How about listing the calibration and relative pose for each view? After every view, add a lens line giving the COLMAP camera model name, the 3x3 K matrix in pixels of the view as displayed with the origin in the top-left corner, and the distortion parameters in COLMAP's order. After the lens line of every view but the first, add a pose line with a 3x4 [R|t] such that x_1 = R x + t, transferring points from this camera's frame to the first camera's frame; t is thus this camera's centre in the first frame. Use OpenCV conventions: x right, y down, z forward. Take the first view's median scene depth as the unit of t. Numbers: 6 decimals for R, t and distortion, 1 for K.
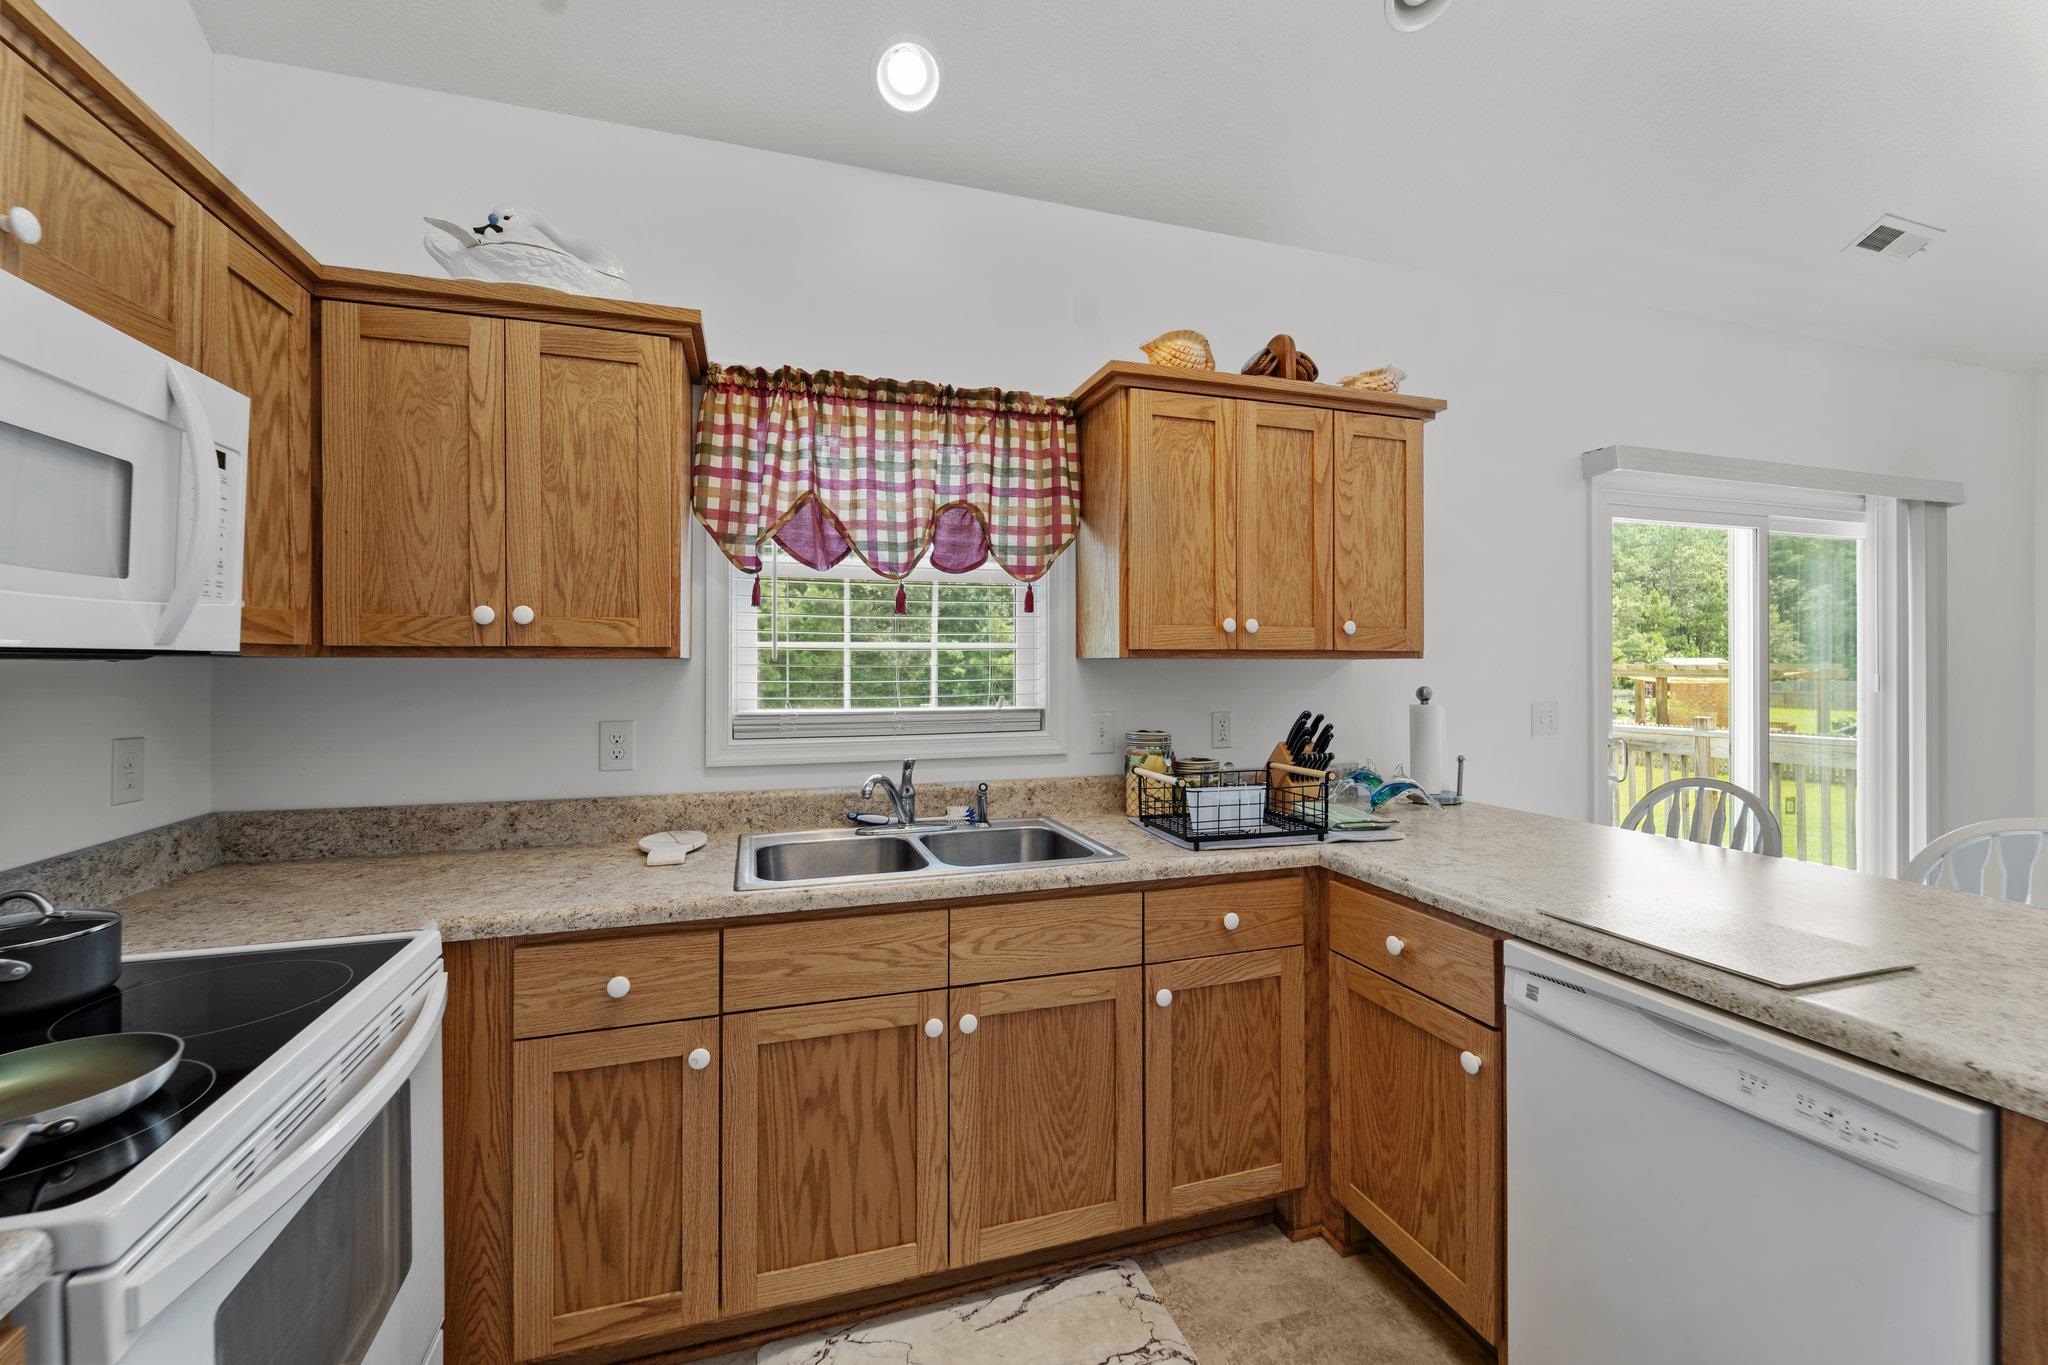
lens RADIAL K [[826.9, 0, 1018.6], [0, 826.9, 667.3], [0, 0, 1]] dist [0.001858, -0.000011]
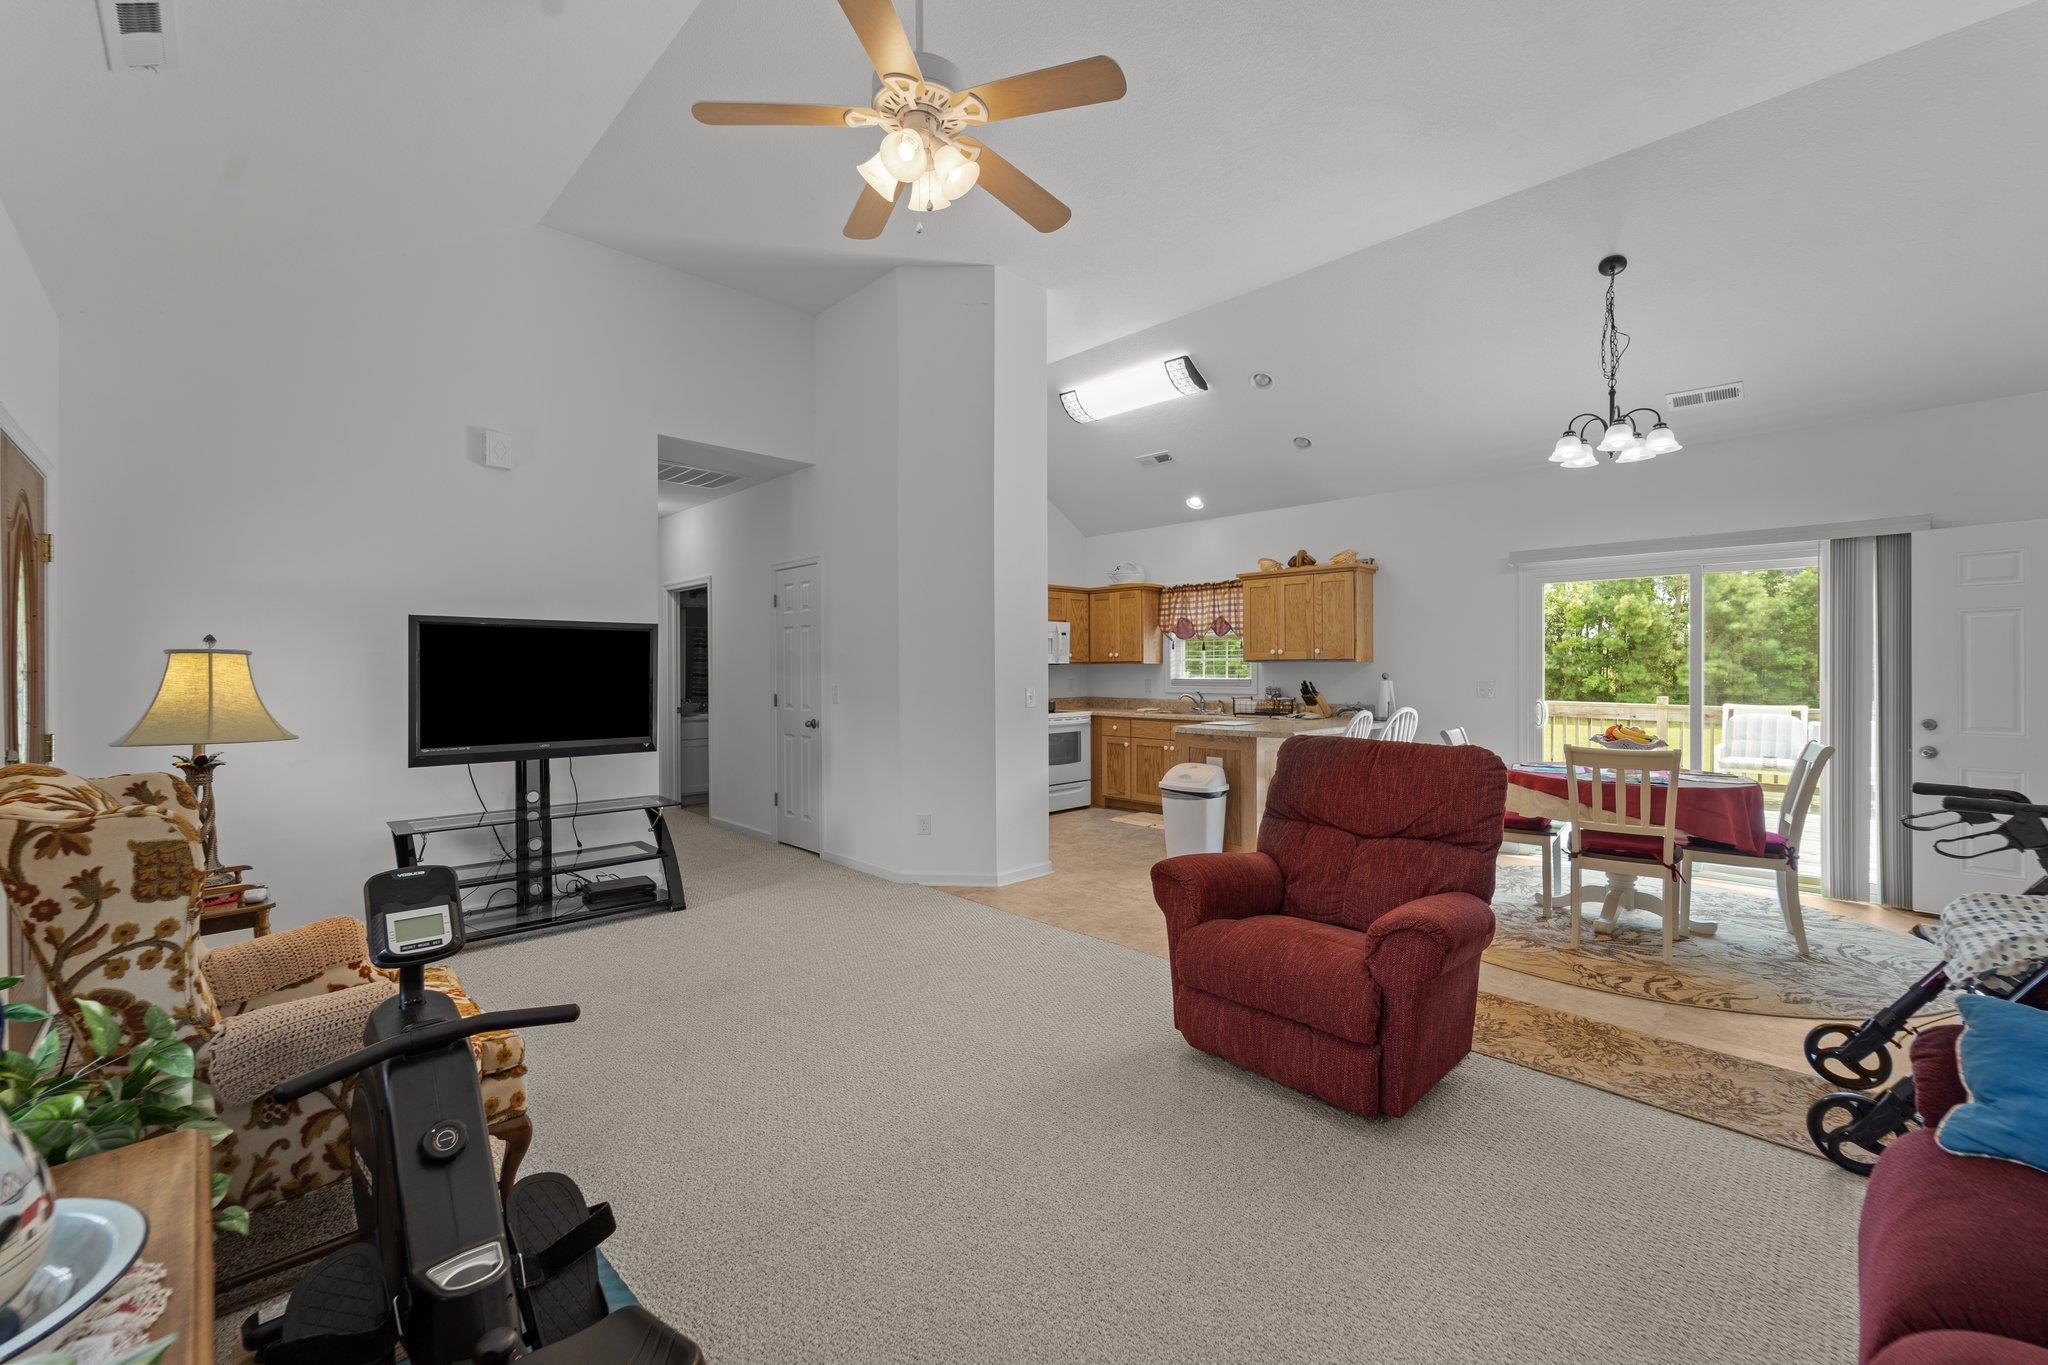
lens RADIAL K [[826.9, 0, 1018.6], [0, 826.9, 667.3], [0, 0, 1]] dist [0.001858, -0.000011]
pose [[0.453425, -0.001572, -0.891293, 2.615854], [0.000260, 0.999999, -0.001632, 0.012546], [0.891295, 0.000508, 0.453424, -1.275914]]
